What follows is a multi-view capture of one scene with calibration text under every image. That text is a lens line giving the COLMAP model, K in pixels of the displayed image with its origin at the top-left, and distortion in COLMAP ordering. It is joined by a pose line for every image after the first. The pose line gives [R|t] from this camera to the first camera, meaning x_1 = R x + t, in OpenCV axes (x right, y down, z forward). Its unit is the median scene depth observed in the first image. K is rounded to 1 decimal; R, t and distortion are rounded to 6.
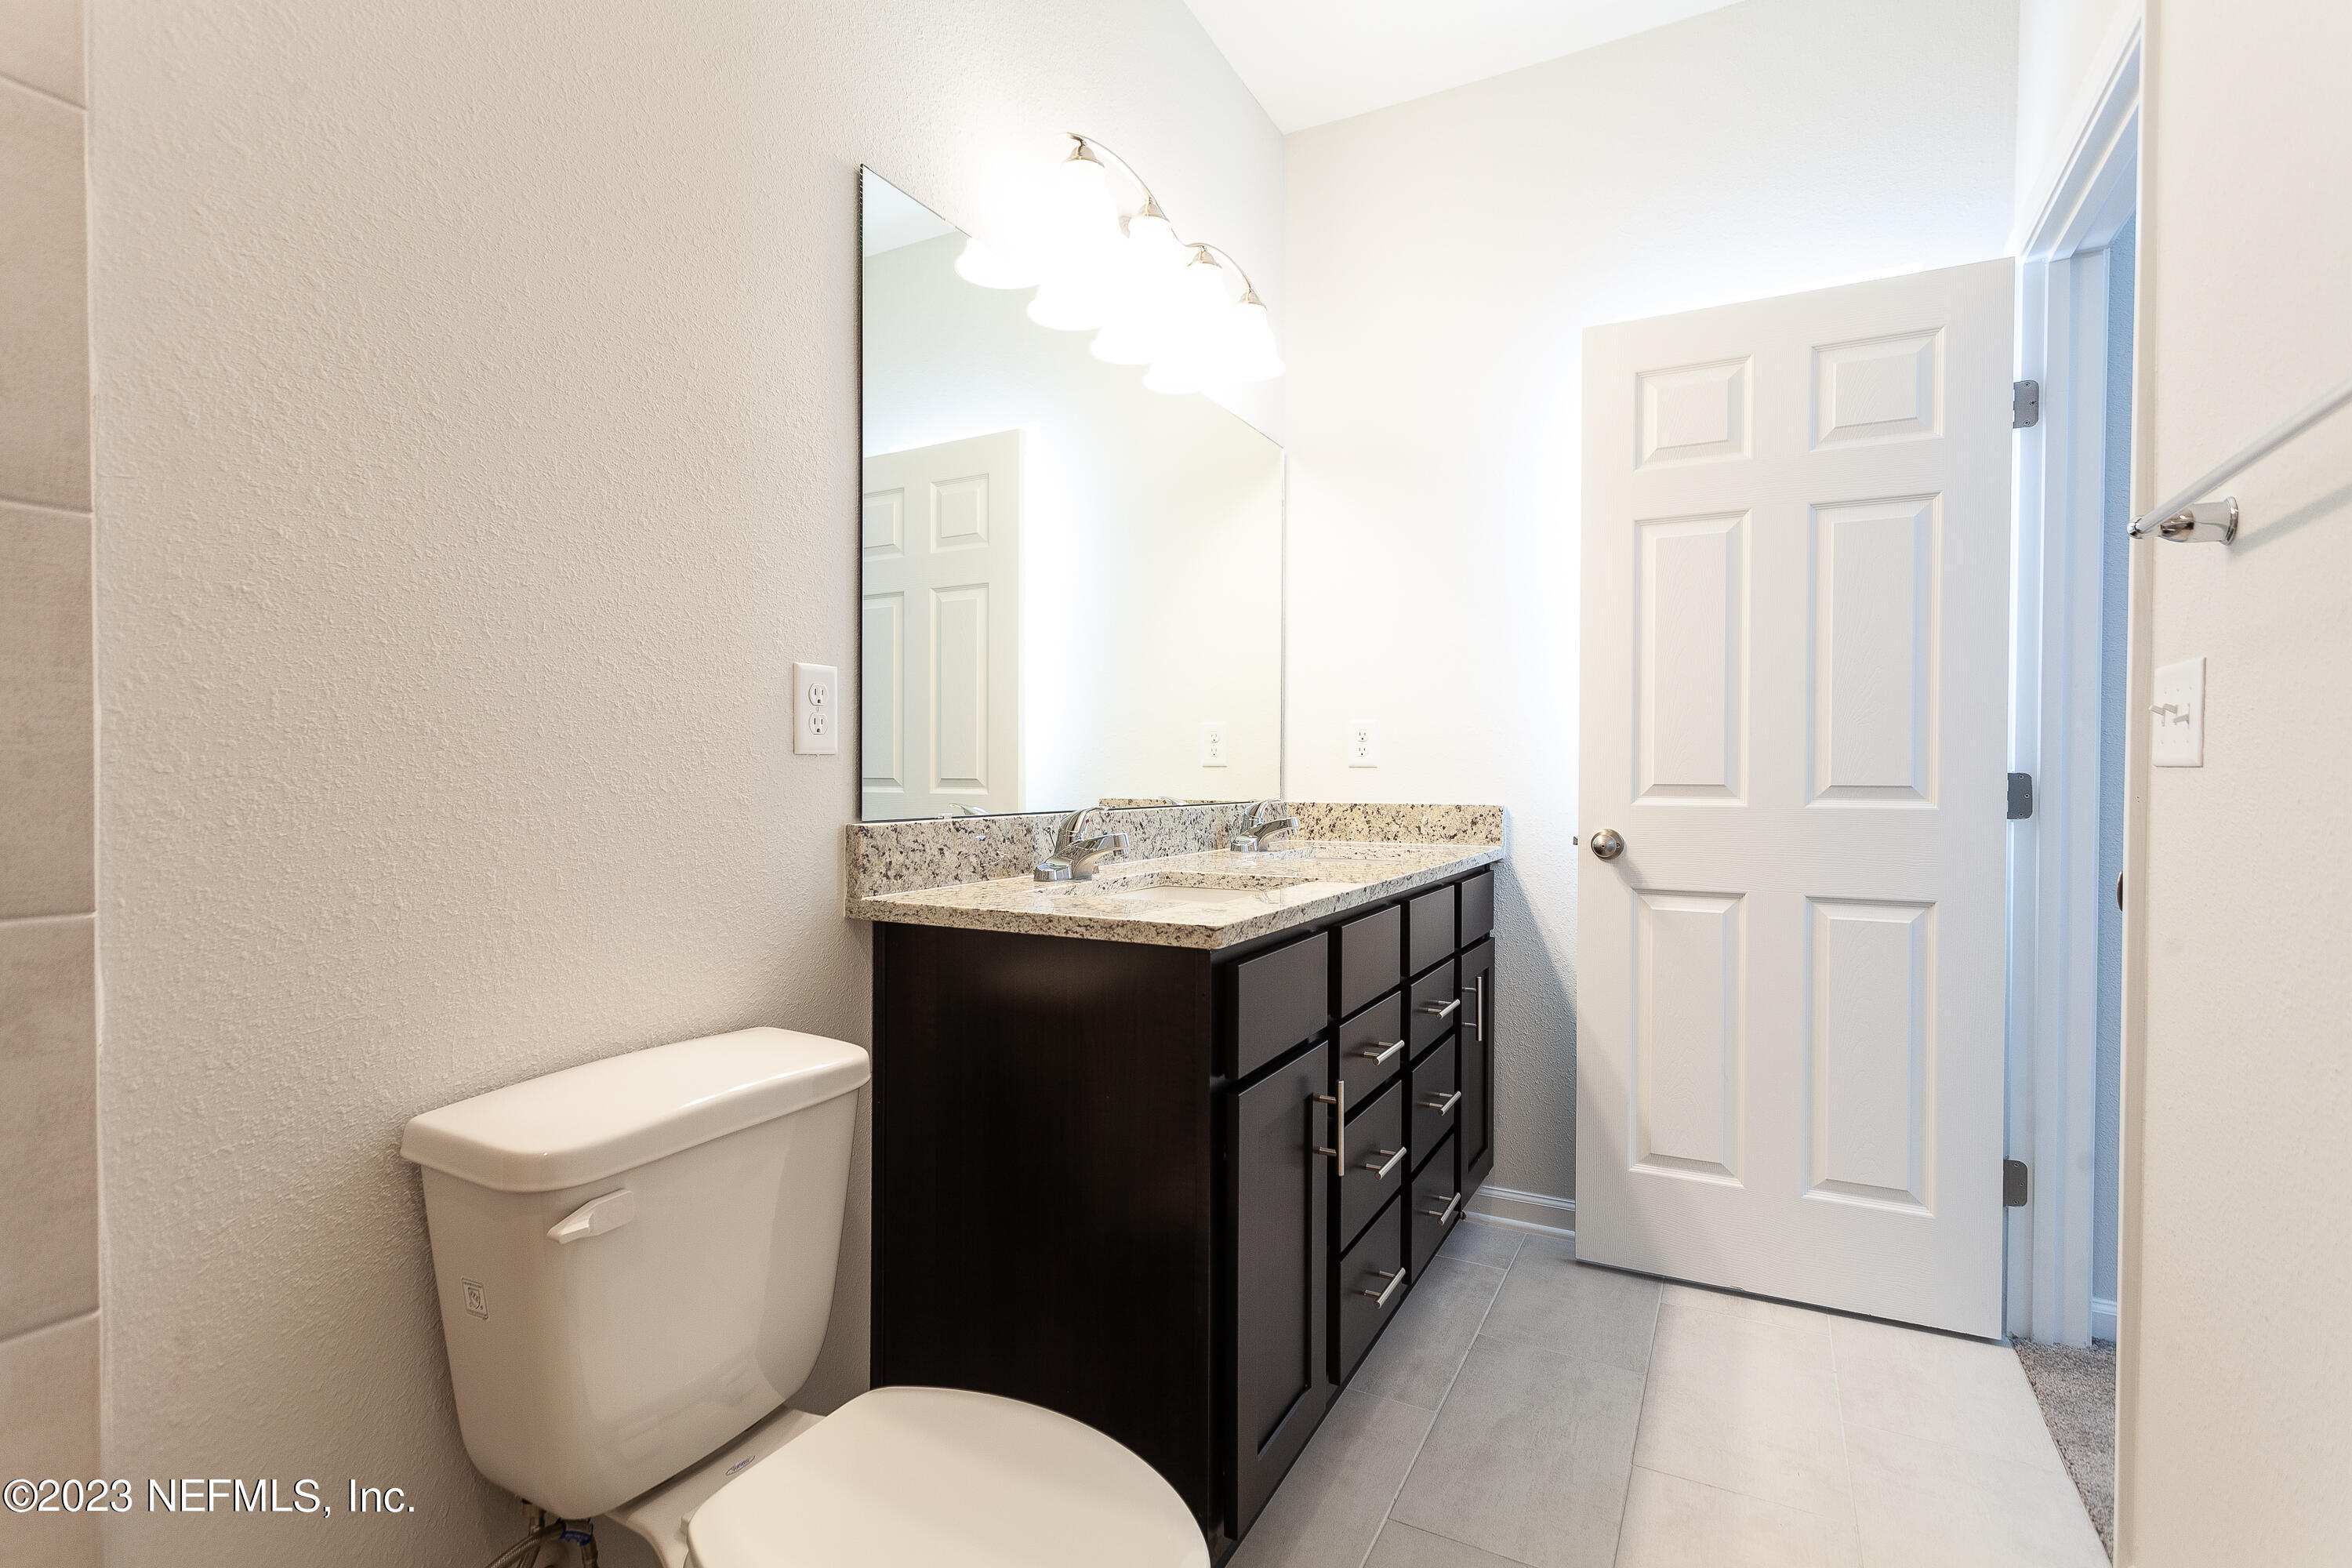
lens RADIAL K [[1139.9, 0, 1176.0], [0, 1139.9, 784.0], [0, 0, 1]] dist [-0.058064, 0.000801]
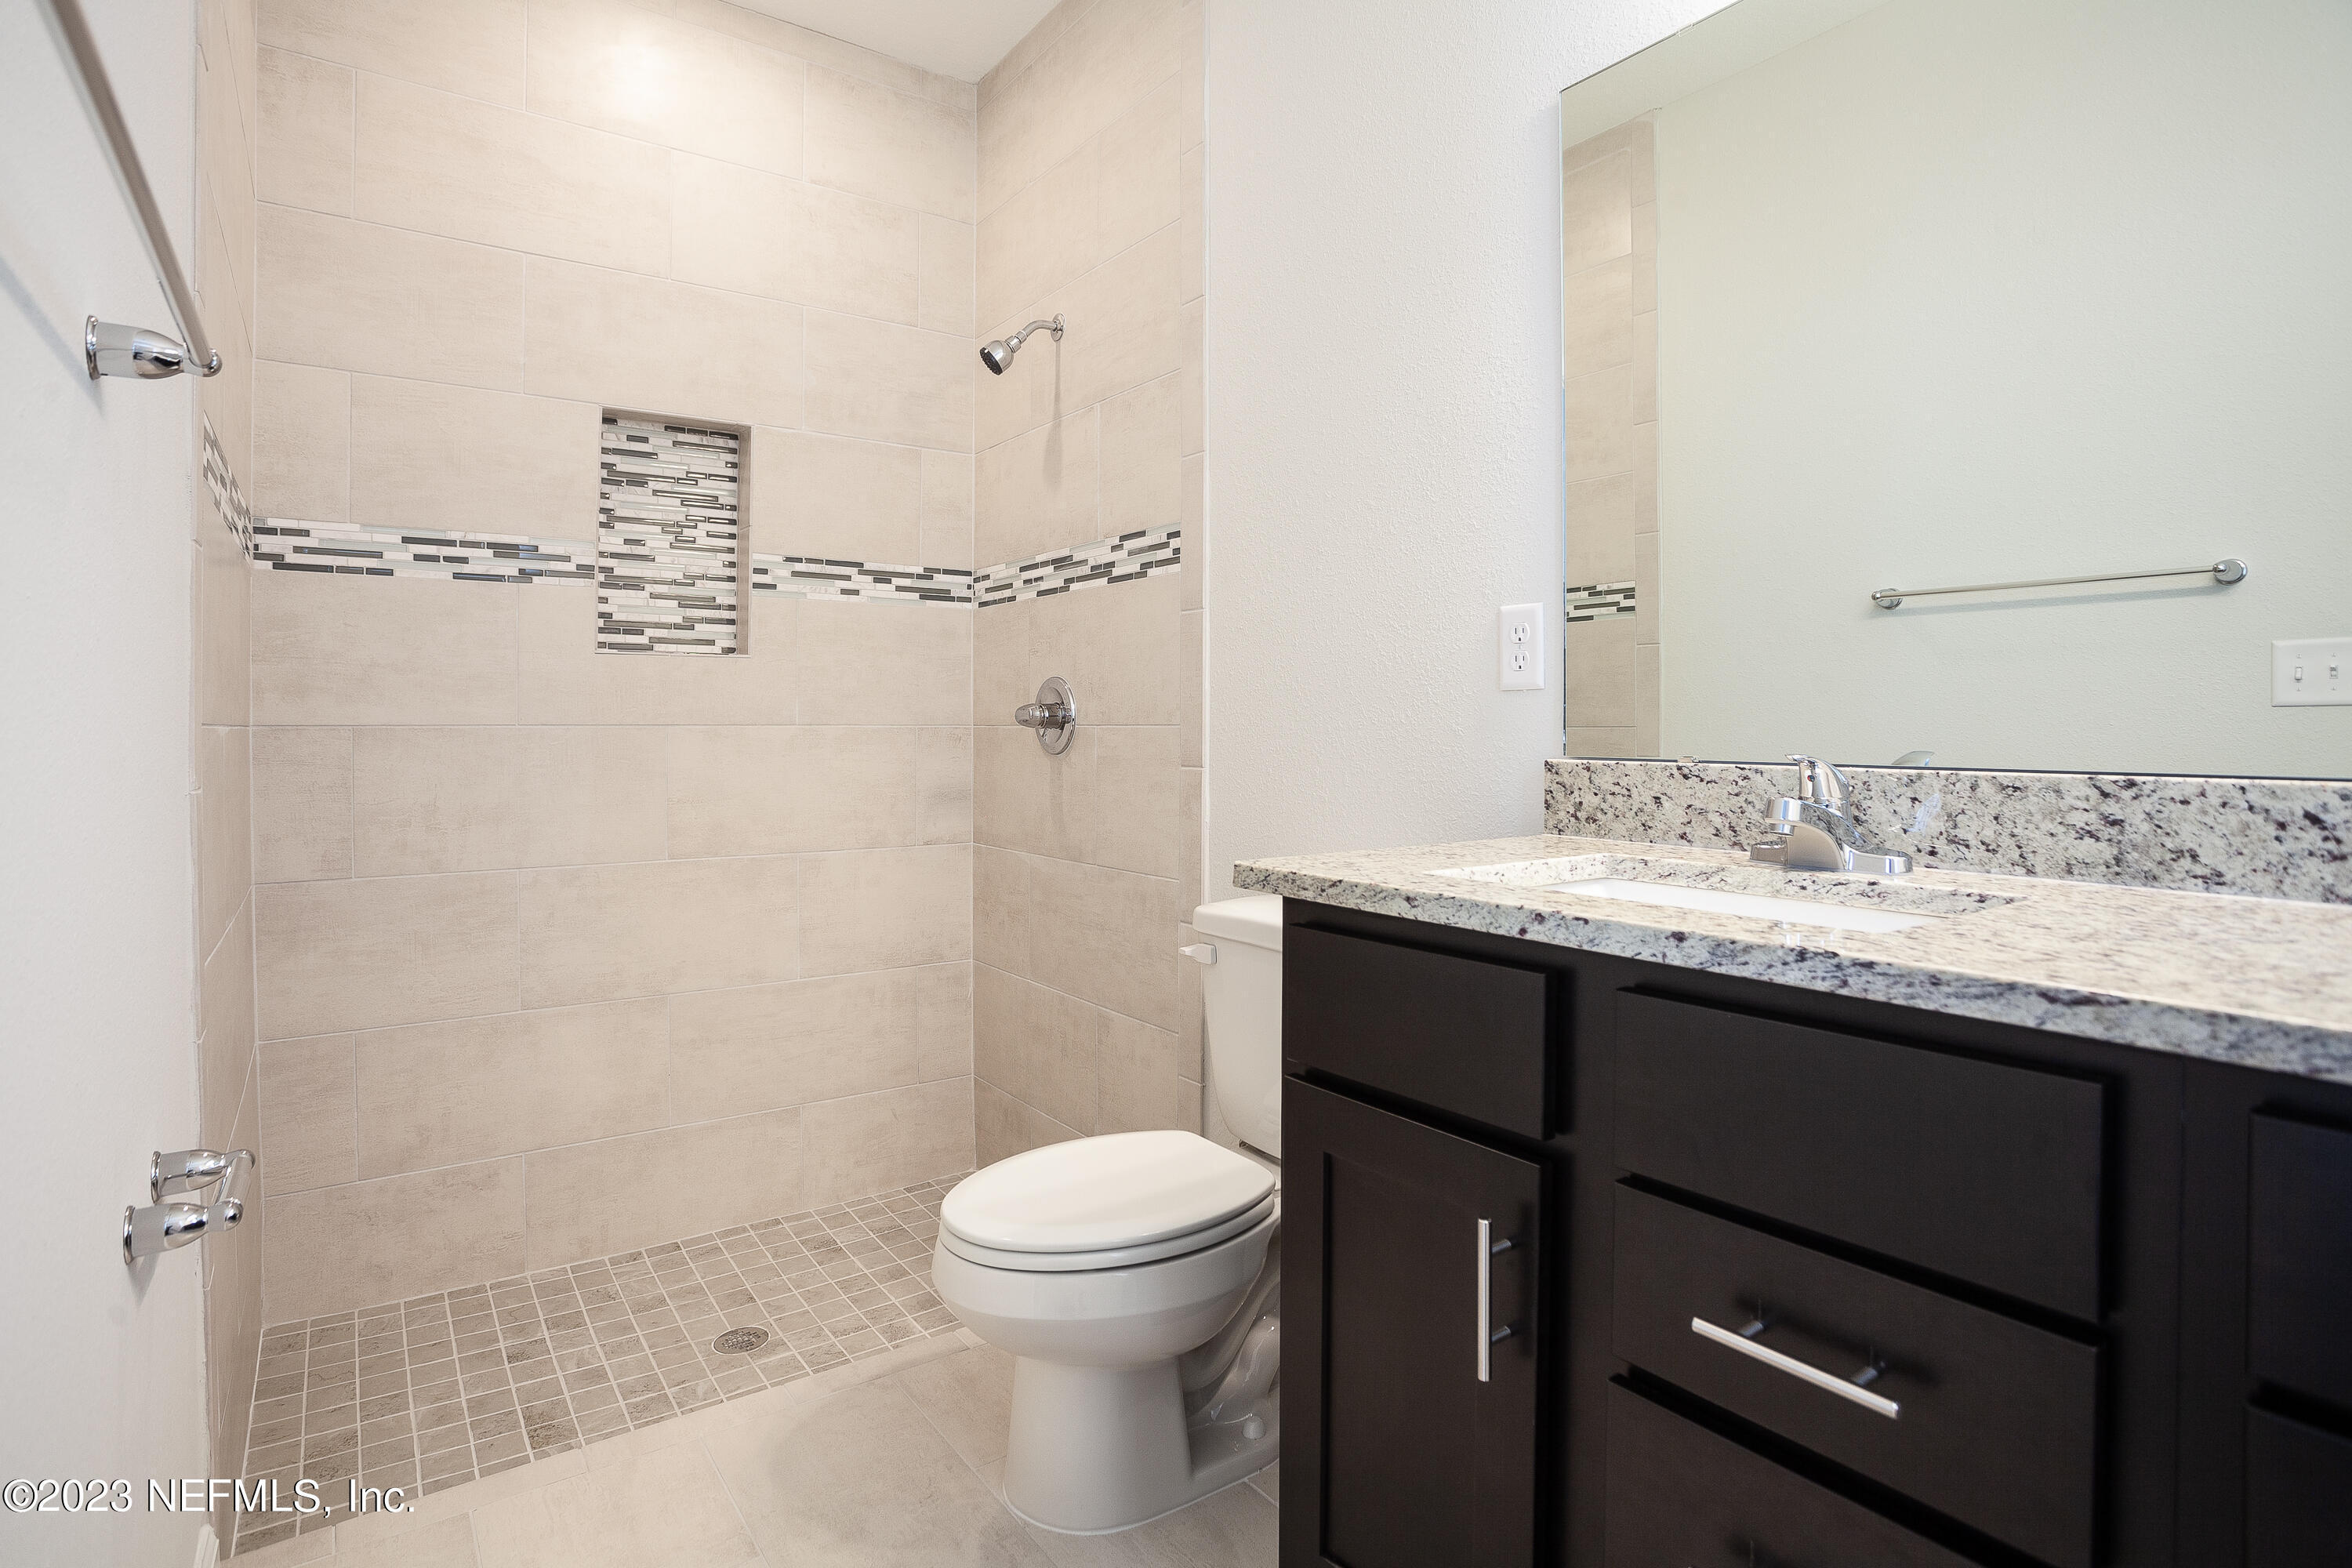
lens RADIAL K [[1177.3, 0, 1187.3], [0, 1177.3, 714.6], [0, 0, 1]] dist [-0.058199, 0.018966]
pose [[-0.450669, -0.018669, -0.892496, 0.690523], [-0.019428, 0.999750, -0.011102, 0.012882], [0.892480, 0.012336, -0.450918, 1.058801]]
